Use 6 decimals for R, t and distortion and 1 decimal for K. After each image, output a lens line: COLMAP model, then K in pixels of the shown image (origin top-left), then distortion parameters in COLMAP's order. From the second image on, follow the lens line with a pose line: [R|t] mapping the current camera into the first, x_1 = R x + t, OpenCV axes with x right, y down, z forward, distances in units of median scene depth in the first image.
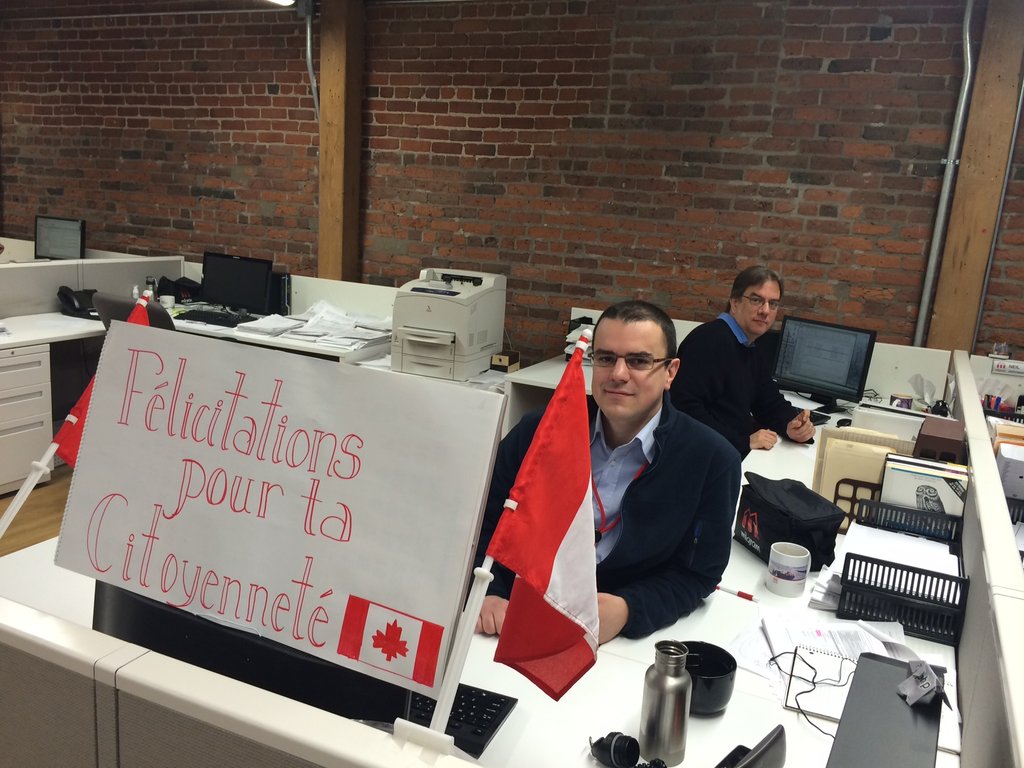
lens RADIAL K [[879.3, 0, 510.7], [0, 879.3, 383.3], [0, 0, 1]] dist [0.085969, -0.111697]
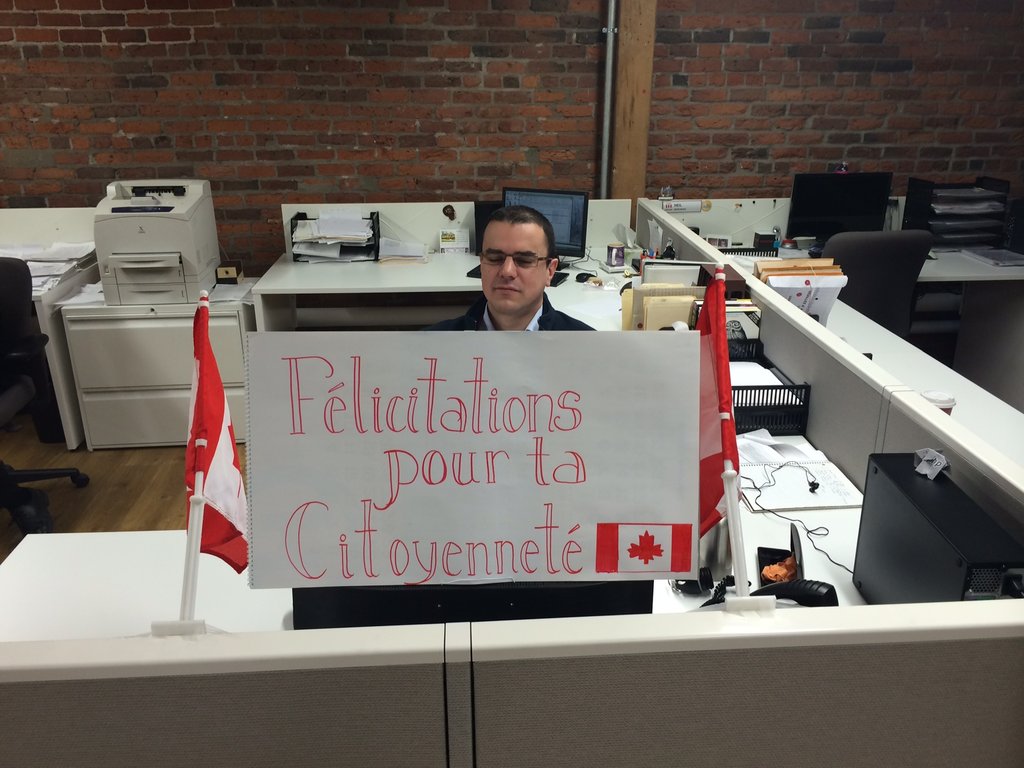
lens RADIAL K [[879.3, 0, 514.9], [0, 879.3, 385.2], [0, 0, 1]] dist [0.085969, -0.111697]
pose [[0.874491, -0.231913, 0.426007, -0.188351], [0.162162, 0.967539, 0.193836, -0.046995], [-0.457131, -0.100426, 0.883711, 0.009060]]
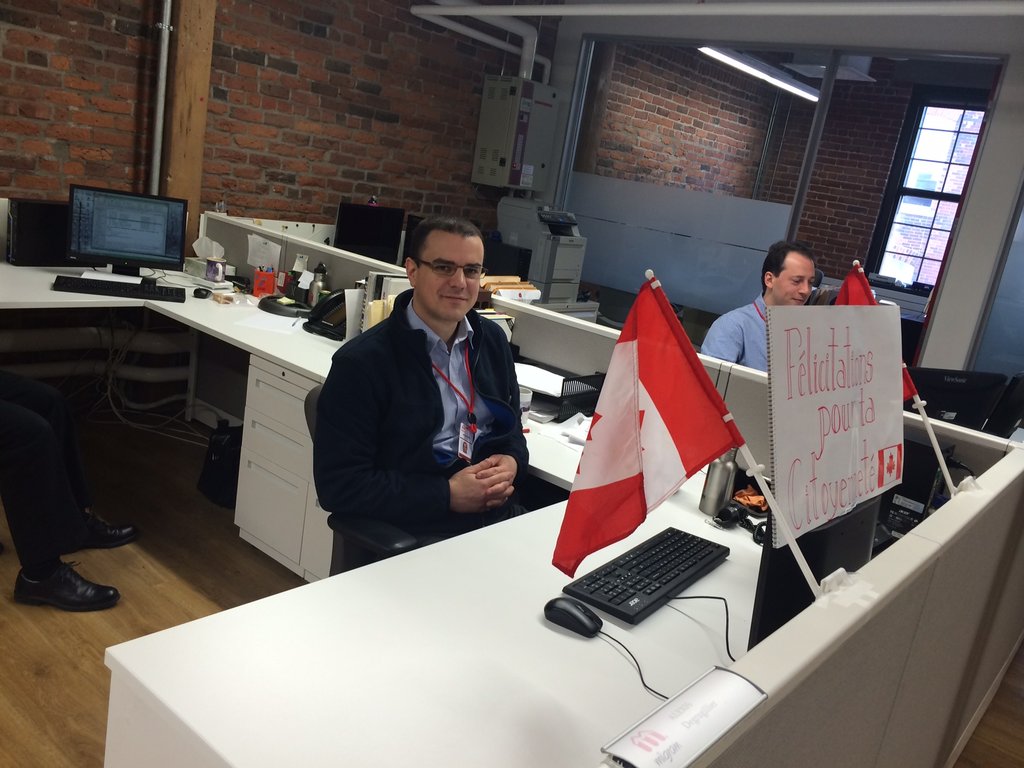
lens RADIAL K [[879.3, 0, 514.8], [0, 879.3, 386.9], [0, 0, 1]] dist [0.085969, -0.111697]
pose [[0.249741, -0.259723, 0.932831, -0.457930], [0.056503, 0.965624, 0.253726, -0.078650], [-0.966663, -0.010658, 0.255832, 0.313673]]
